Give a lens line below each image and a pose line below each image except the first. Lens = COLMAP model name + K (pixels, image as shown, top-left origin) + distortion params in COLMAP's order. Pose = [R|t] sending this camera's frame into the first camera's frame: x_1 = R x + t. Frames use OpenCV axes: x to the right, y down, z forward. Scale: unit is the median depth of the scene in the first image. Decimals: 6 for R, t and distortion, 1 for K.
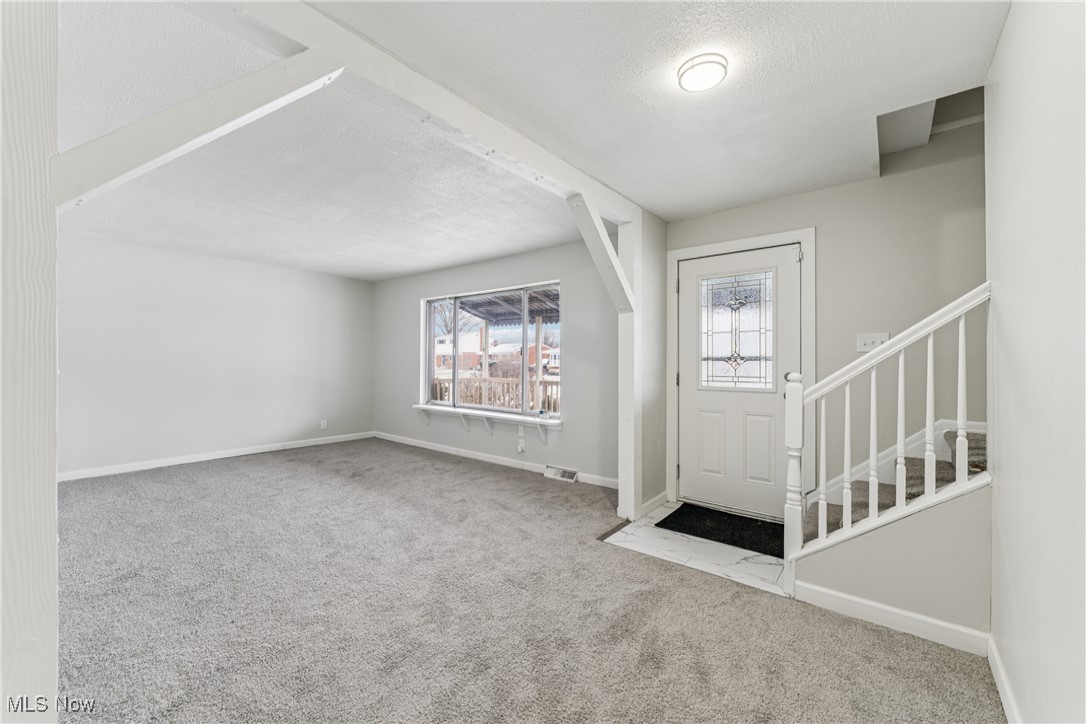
lens RADIAL K [[431.9, 0, 533.5], [0, 431.9, 363.7], [0, 0, 1]] dist [-0.000397, -0.000420]
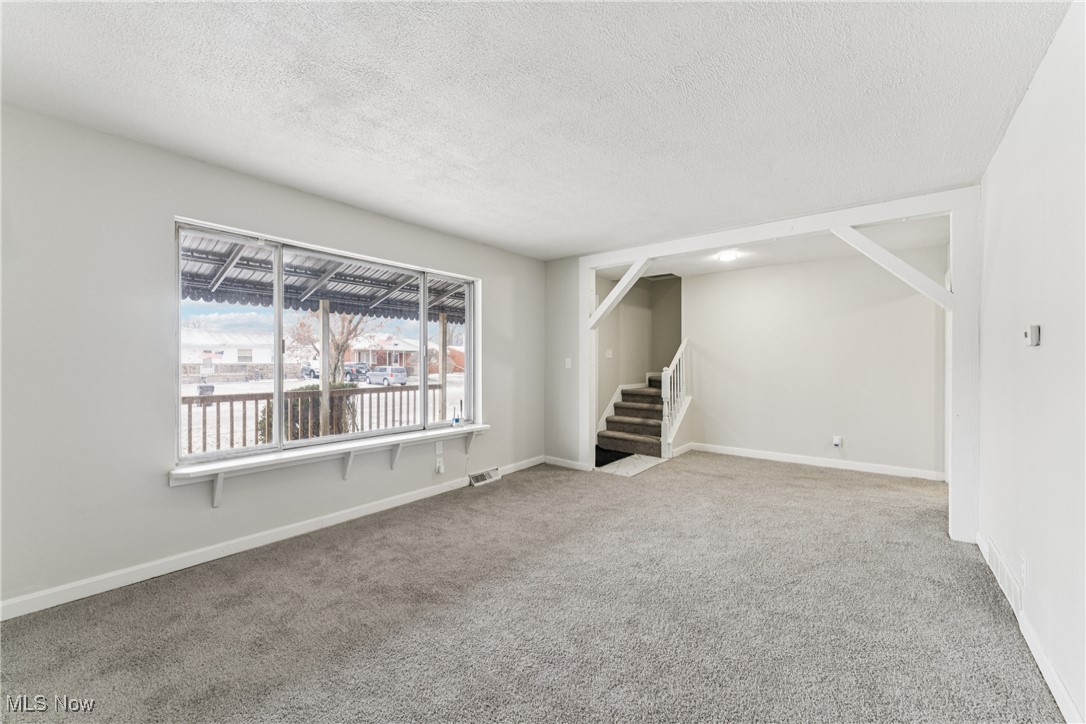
lens RADIAL K [[431.9, 0, 533.8], [0, 431.9, 357.4], [0, 0, 1]] dist [-0.000397, -0.000420]
pose [[0.007228, 0.004756, 0.999963, -0.985212], [0.013010, 0.999904, -0.004850, -0.015118], [-0.999889, 0.013045, 0.007165, 0.927669]]
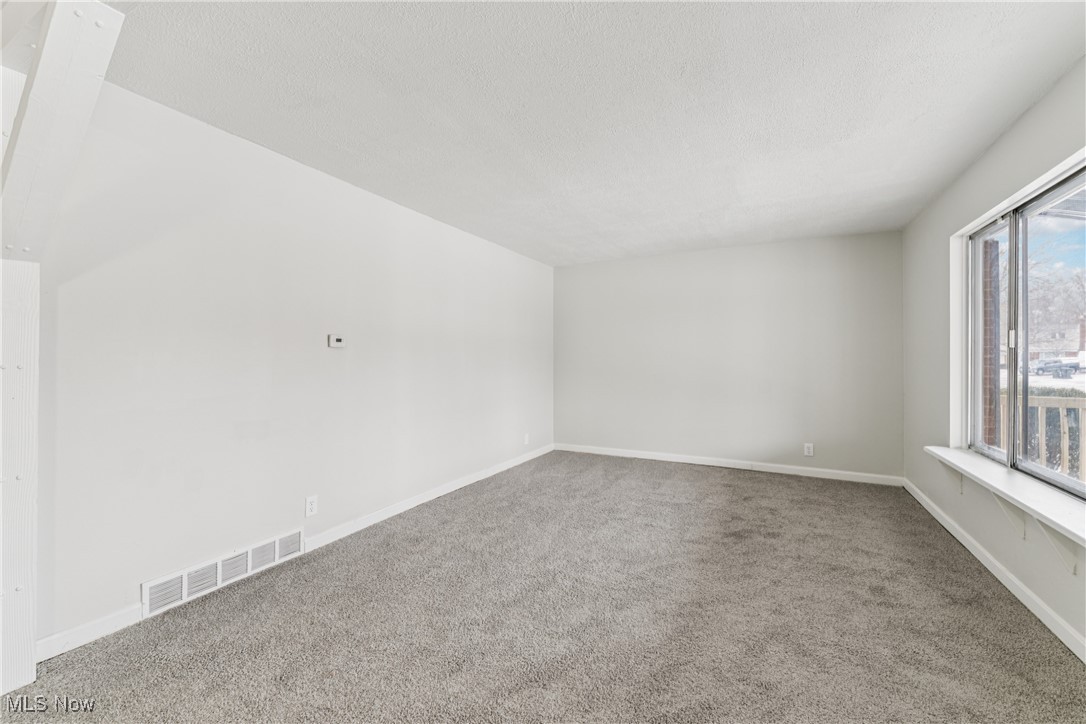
lens RADIAL K [[431.9, 0, 544.2], [0, 431.9, 362.8], [0, 0, 1]] dist [-0.000397, -0.000420]
pose [[0.208088, 0.001970, -0.978108, 0.183697], [-0.002685, 0.999995, 0.001443, -0.004181], [0.978106, 0.002326, 0.208092, 0.615718]]
